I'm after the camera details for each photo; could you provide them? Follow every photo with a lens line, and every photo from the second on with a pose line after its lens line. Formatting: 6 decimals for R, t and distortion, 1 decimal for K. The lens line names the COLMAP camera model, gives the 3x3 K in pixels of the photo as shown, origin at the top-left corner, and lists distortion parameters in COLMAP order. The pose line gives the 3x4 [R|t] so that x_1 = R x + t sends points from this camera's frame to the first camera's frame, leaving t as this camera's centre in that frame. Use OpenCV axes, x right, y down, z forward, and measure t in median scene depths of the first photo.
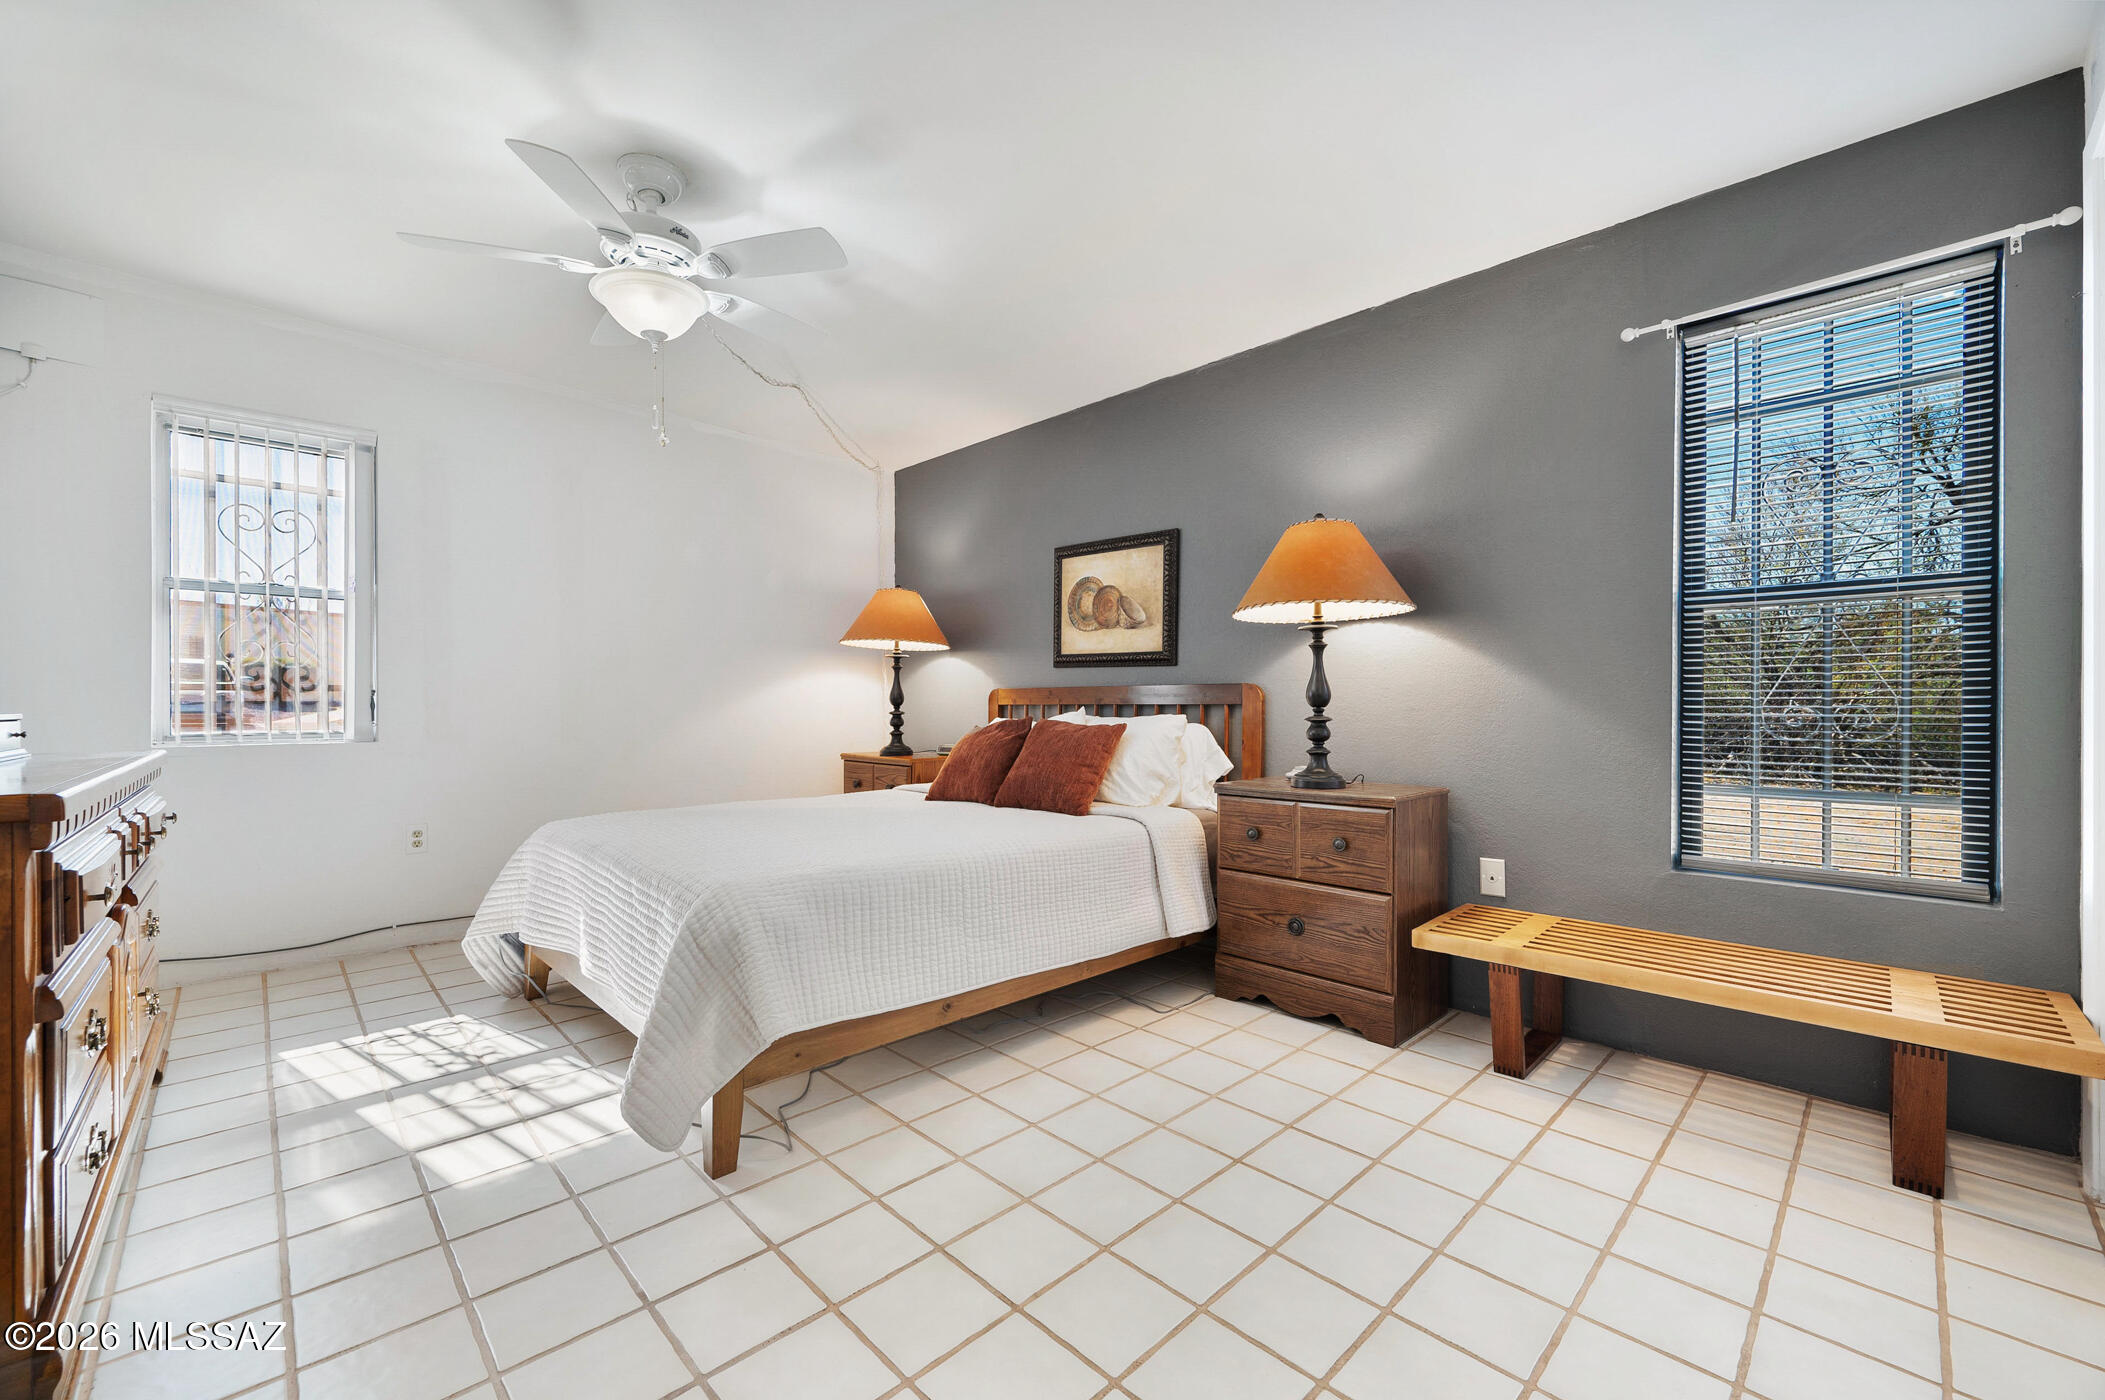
lens RADIAL K [[843.4, 0, 1057.1], [0, 843.4, 704.2], [0, 0, 1]] dist [0.000441, -0.000089]
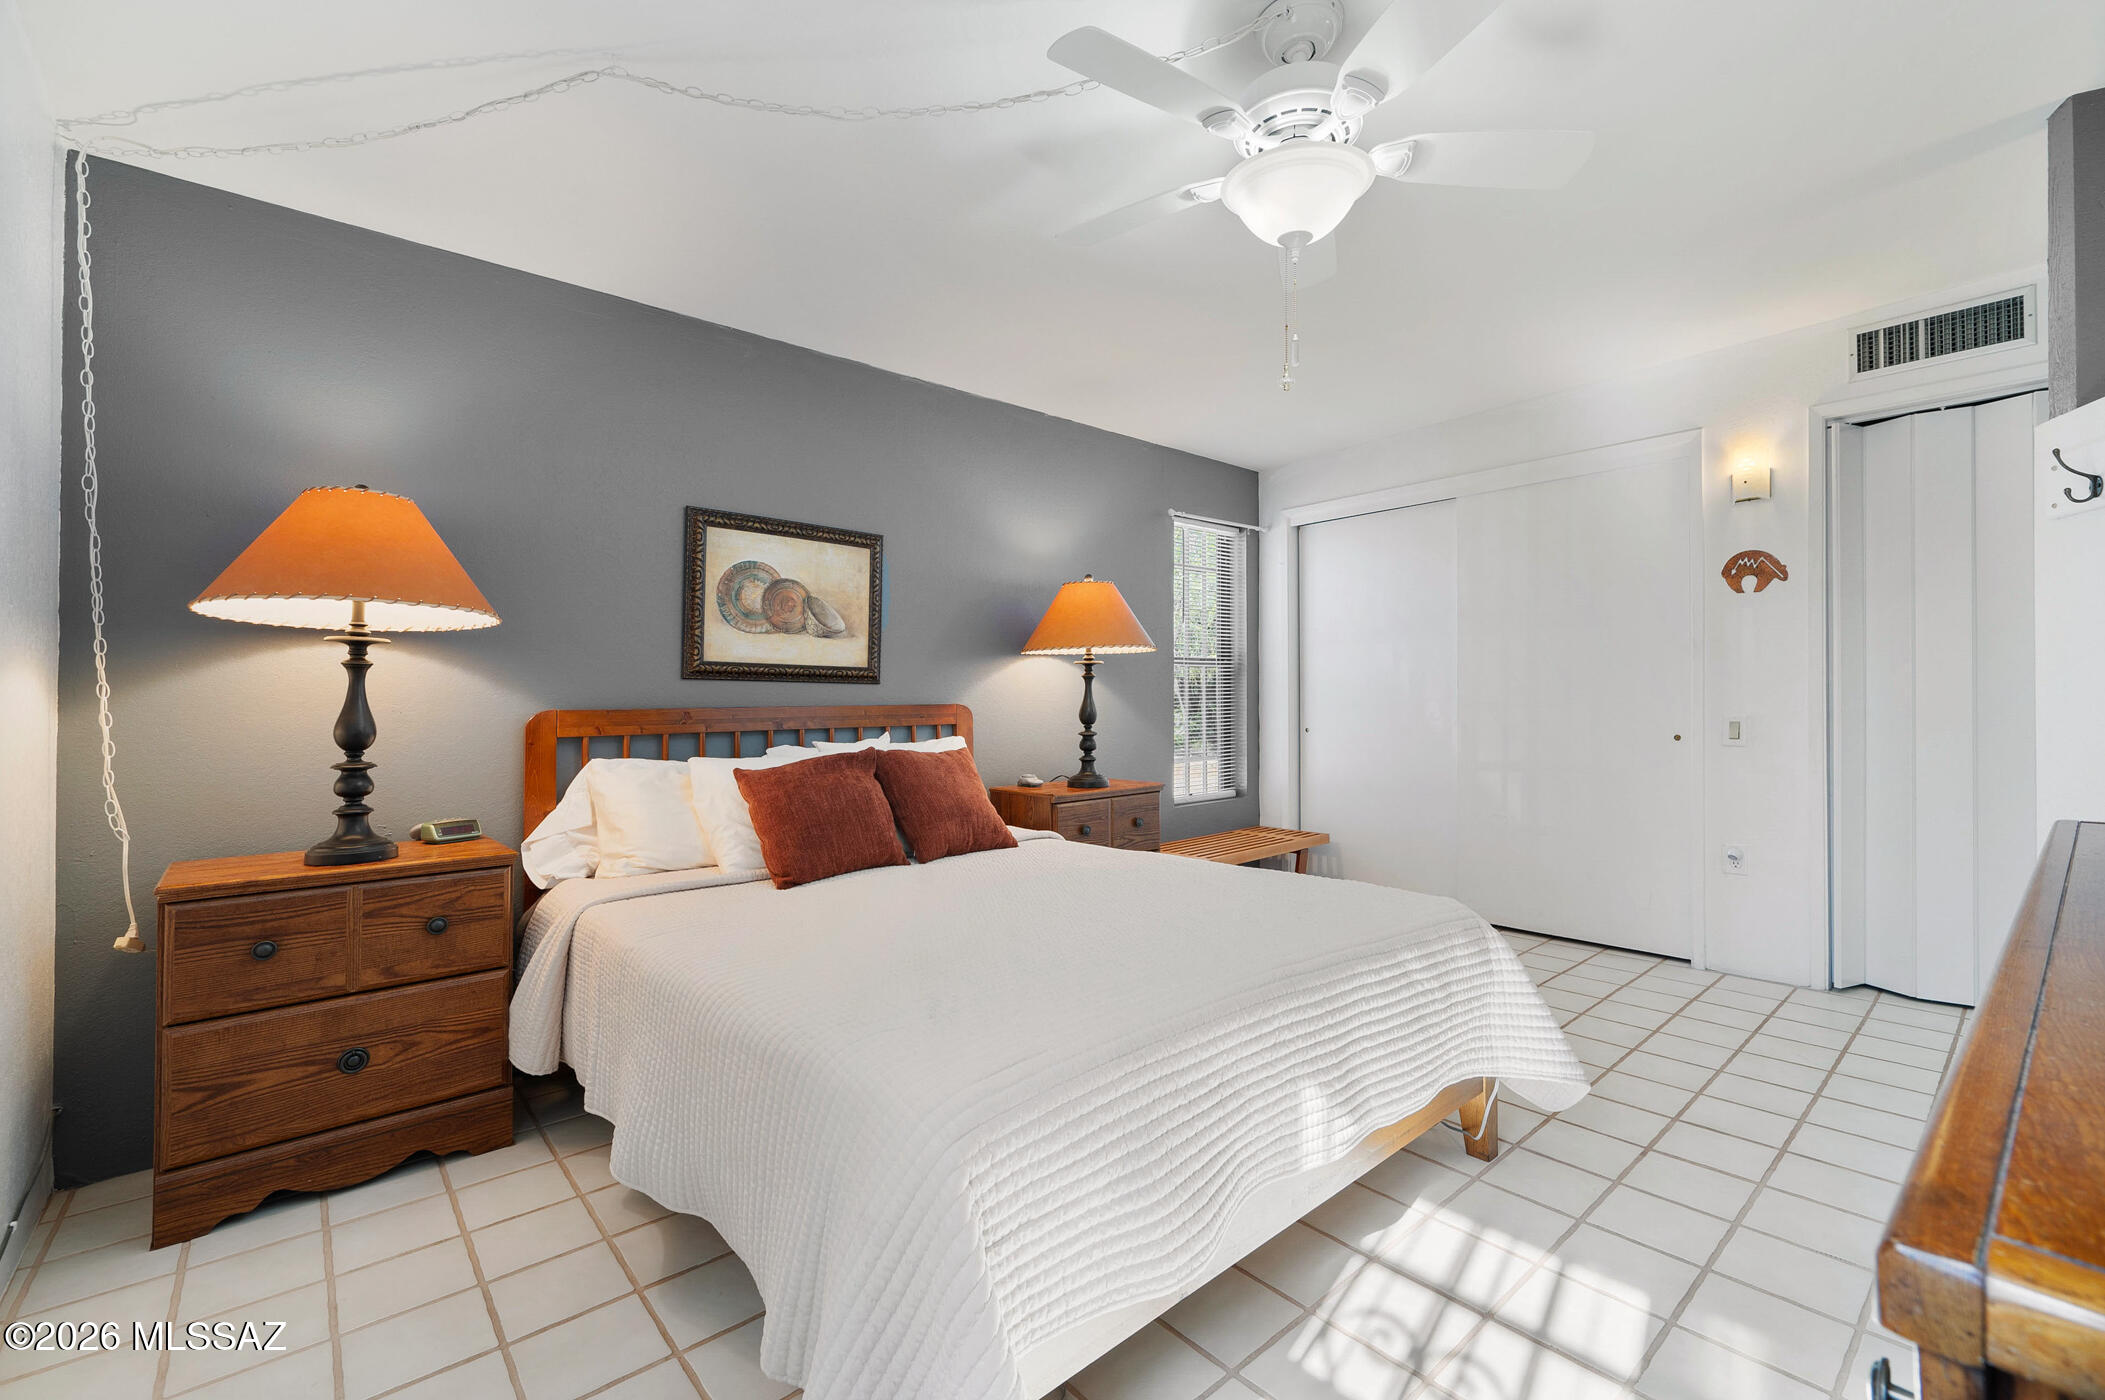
lens RADIAL K [[877.8, 0, 1048.8], [0, 877.8, 725.7], [0, 0, 1]] dist [-0.054558, -0.000020]
pose [[0.060952, -0.008306, 0.998106, -0.739405], [0.033981, 0.999403, 0.006241, -0.001818], [-0.997562, 0.033536, 0.061197, 0.722169]]
